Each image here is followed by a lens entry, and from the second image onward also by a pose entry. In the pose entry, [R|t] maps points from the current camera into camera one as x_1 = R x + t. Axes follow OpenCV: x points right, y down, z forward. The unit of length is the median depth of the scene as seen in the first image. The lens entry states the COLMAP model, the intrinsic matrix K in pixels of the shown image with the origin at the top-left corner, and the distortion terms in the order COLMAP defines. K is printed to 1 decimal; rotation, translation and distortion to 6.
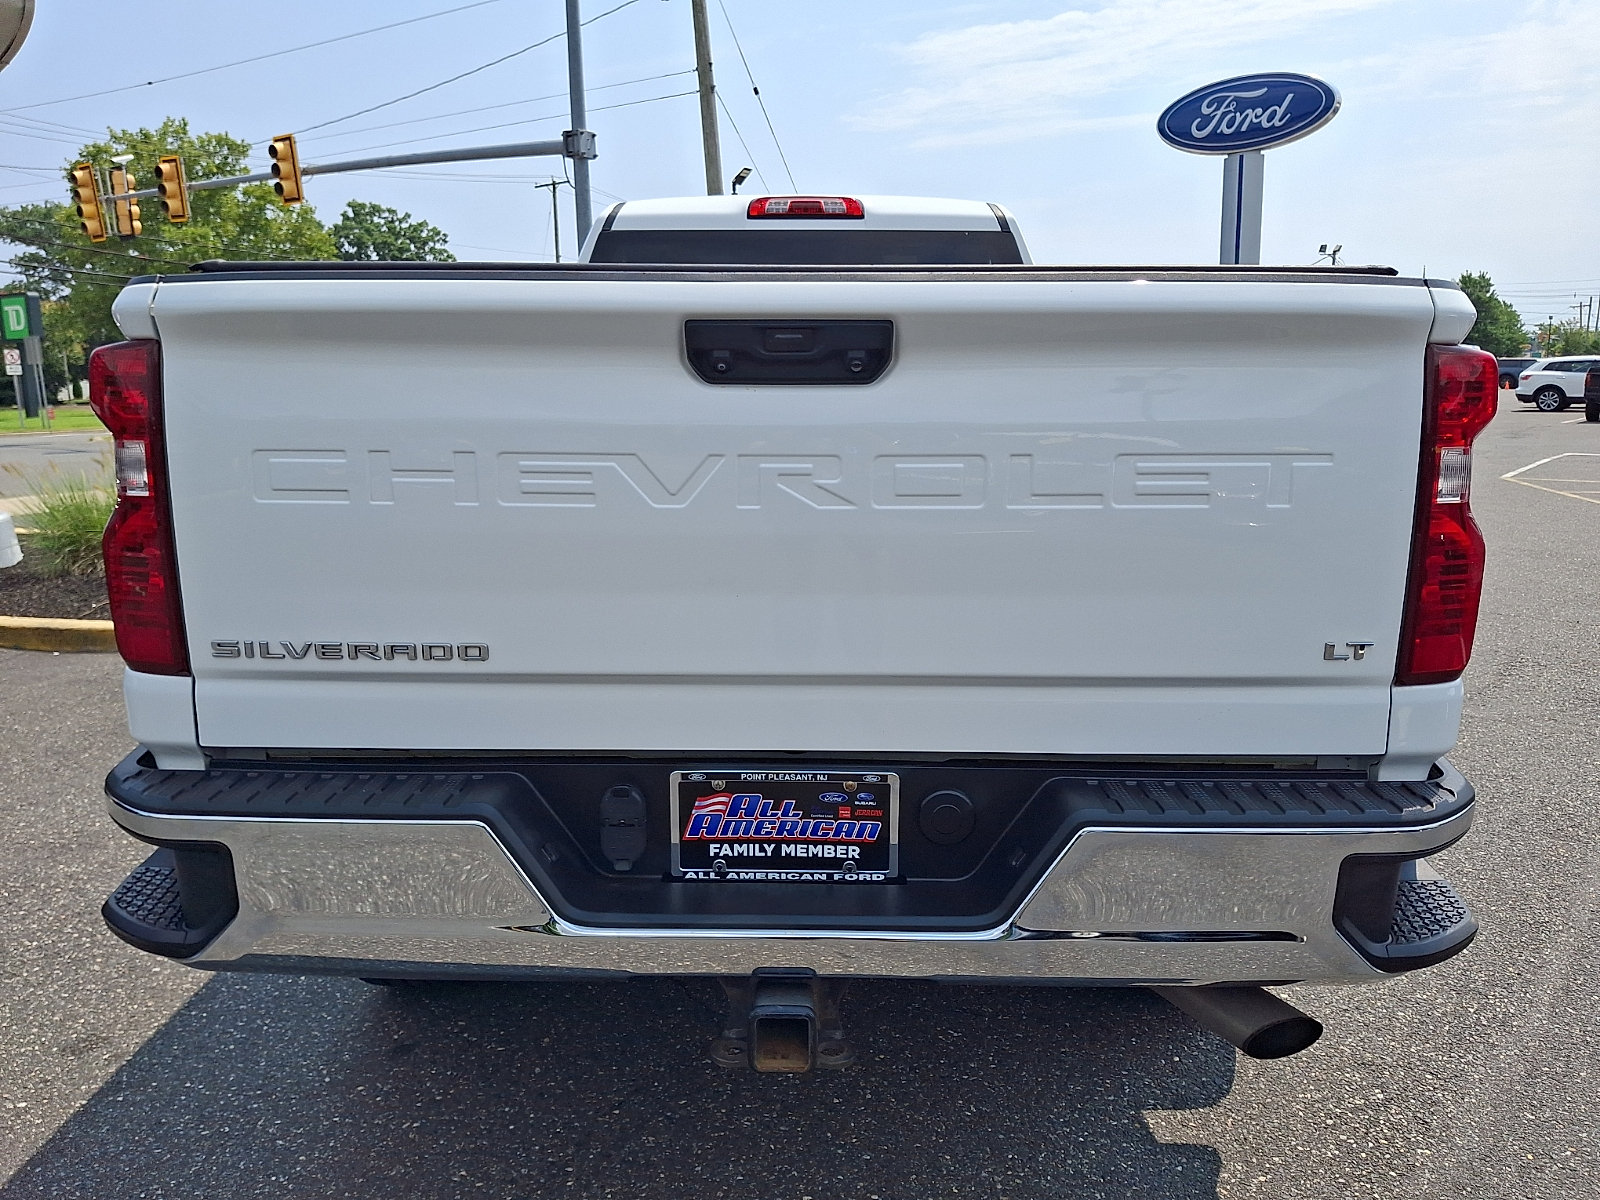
lens RADIAL K [[1228.8, 0, 795.7], [0, 1228.8, 603.8], [0, 0, 1]] dist [-0.005674, -0.003759]
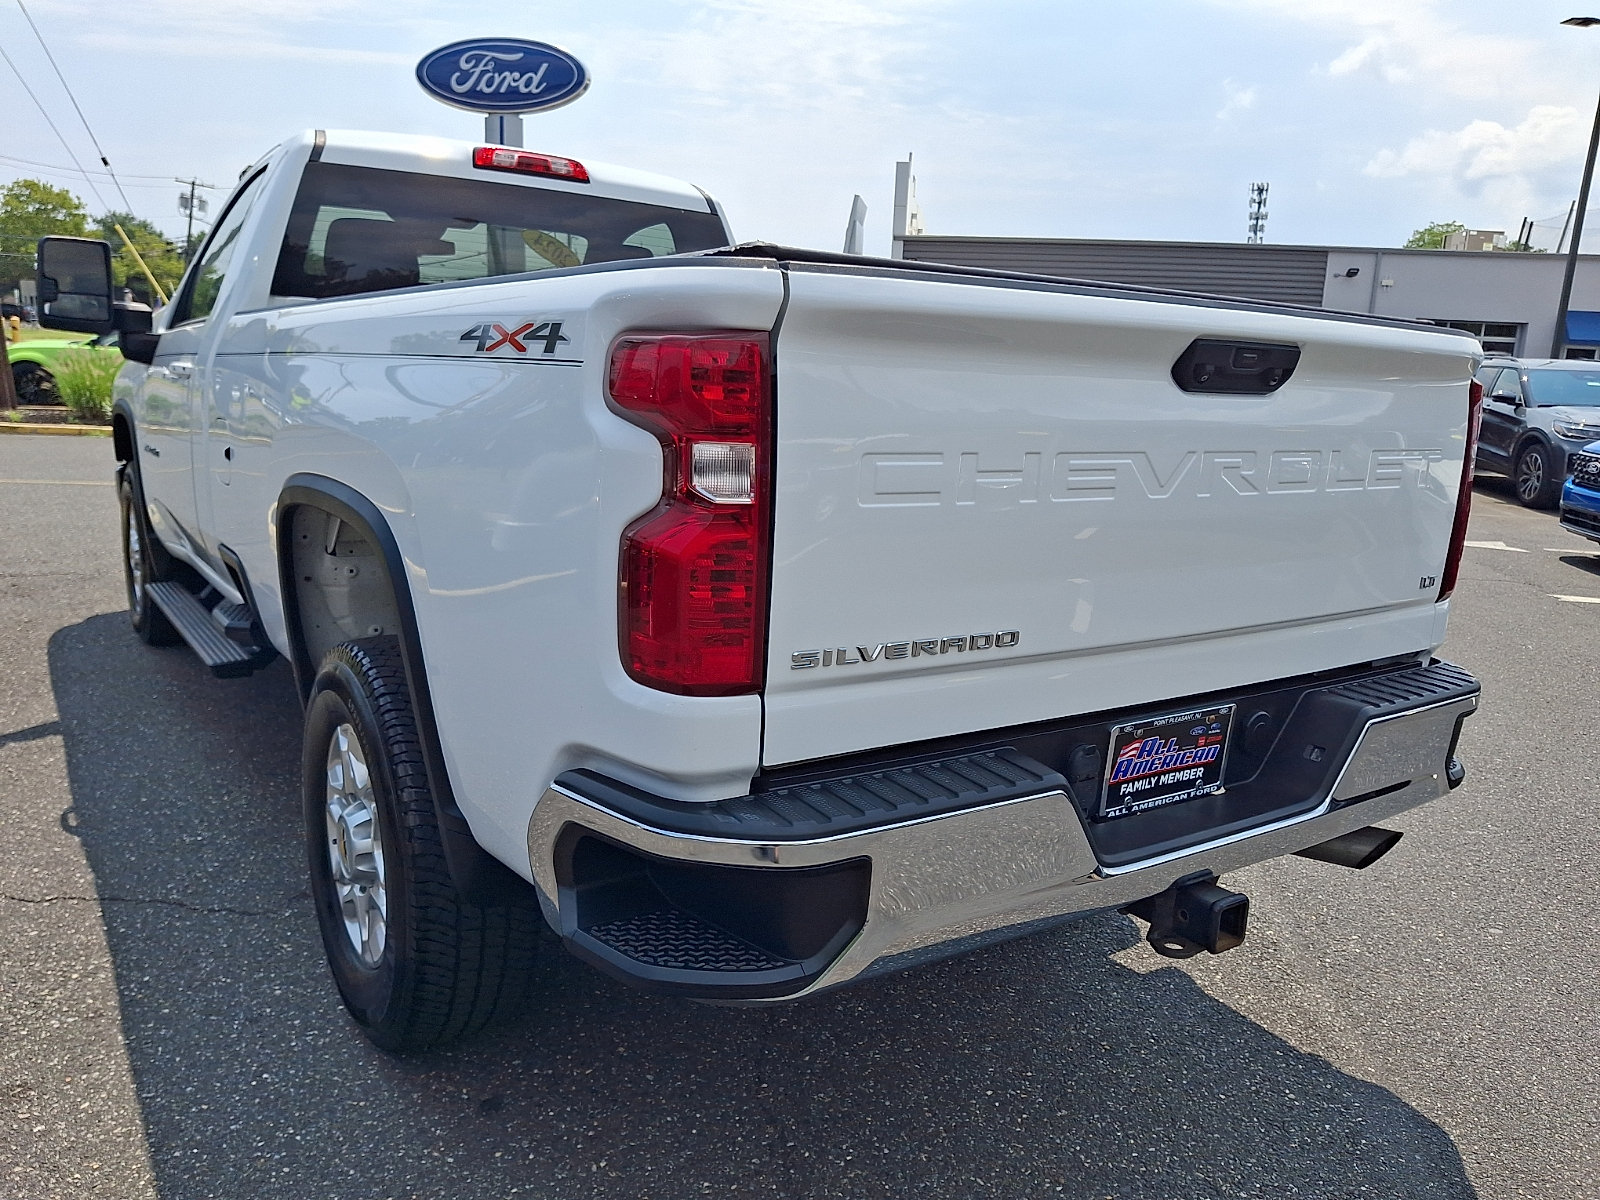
lens RADIAL K [[1235.5, 0, 812.1], [0, 1235.5, 599.6], [0, 0, 1]] dist [-0.015324, -0.007214]
pose [[0.808888, -0.074694, 0.583199, -0.399510], [0.054582, 0.997154, 0.052006, -0.022940], [-0.585424, -0.010235, 0.810663, 0.093435]]
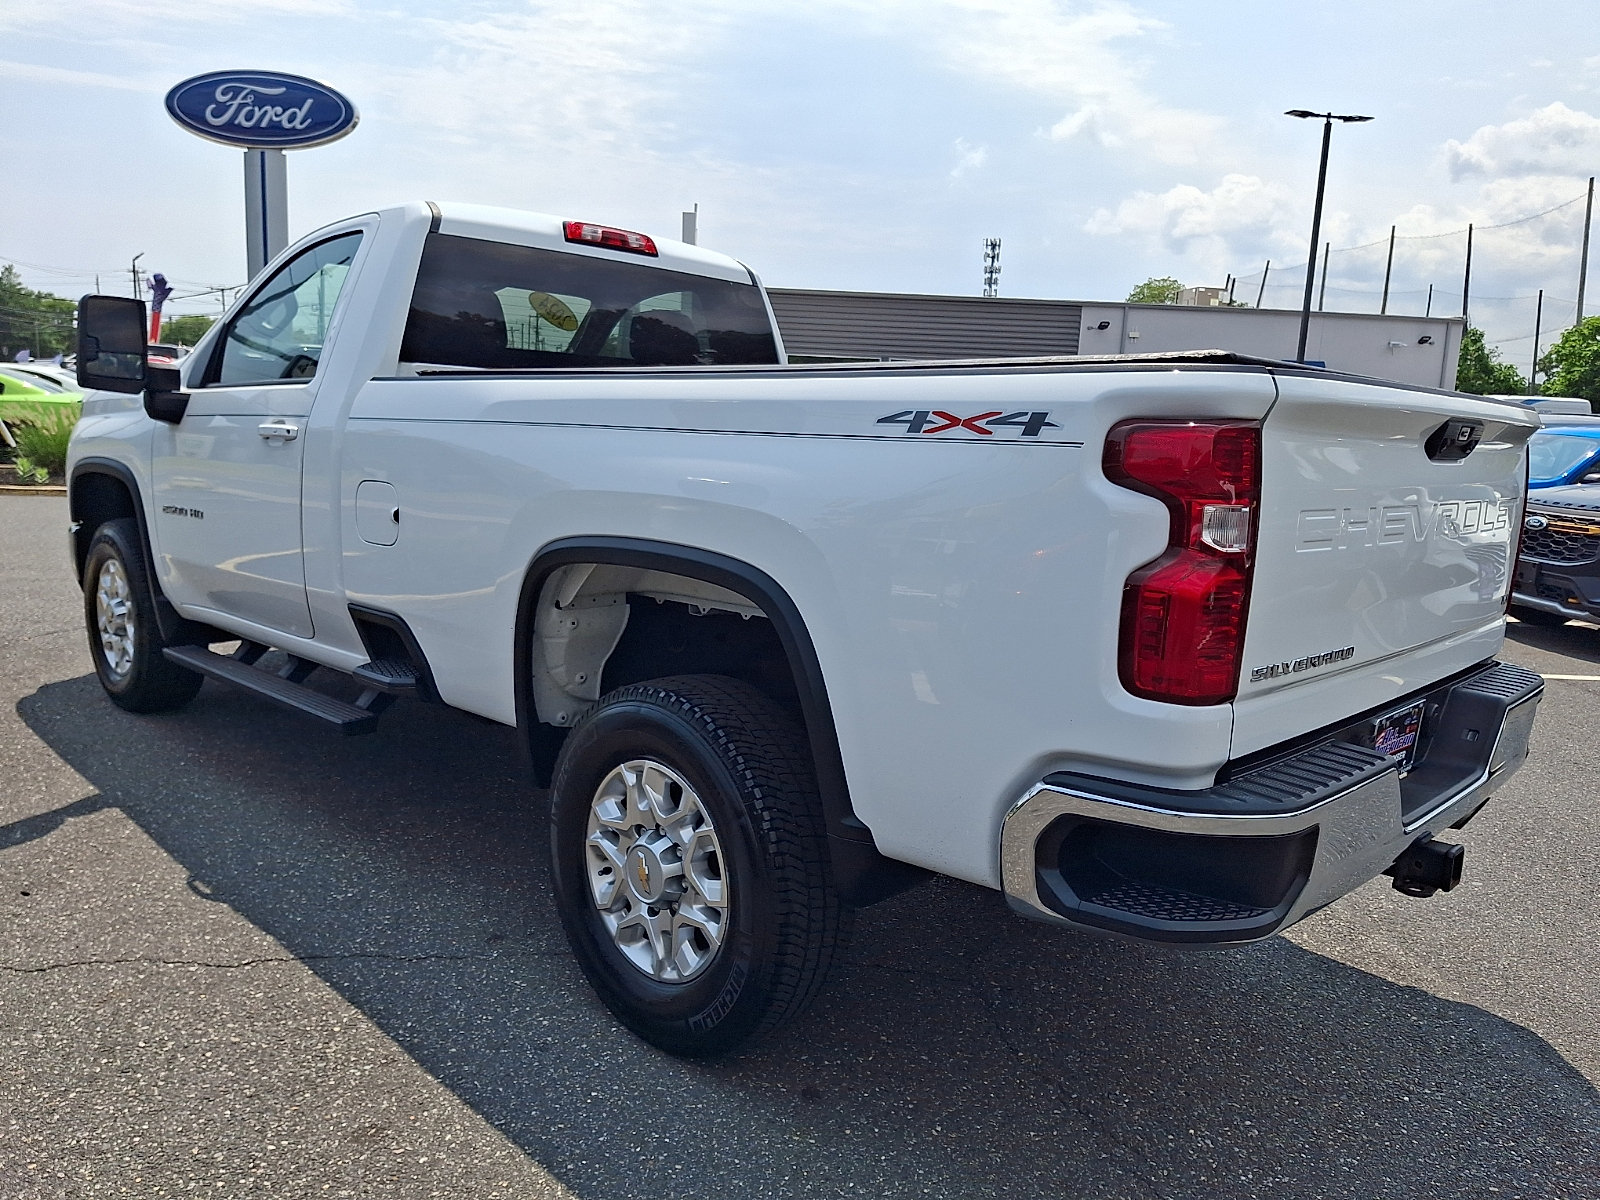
lens RADIAL K [[1220.0, 0, 809.9], [0, 1220.0, 607.7], [0, 0, 1]] dist [0.080078, -0.145236]
pose [[0.675831, -0.083806, 0.732277, -0.652629], [0.082230, 0.995885, 0.038084, -0.043319], [-0.732456, 0.034477, 0.679941, 0.198149]]
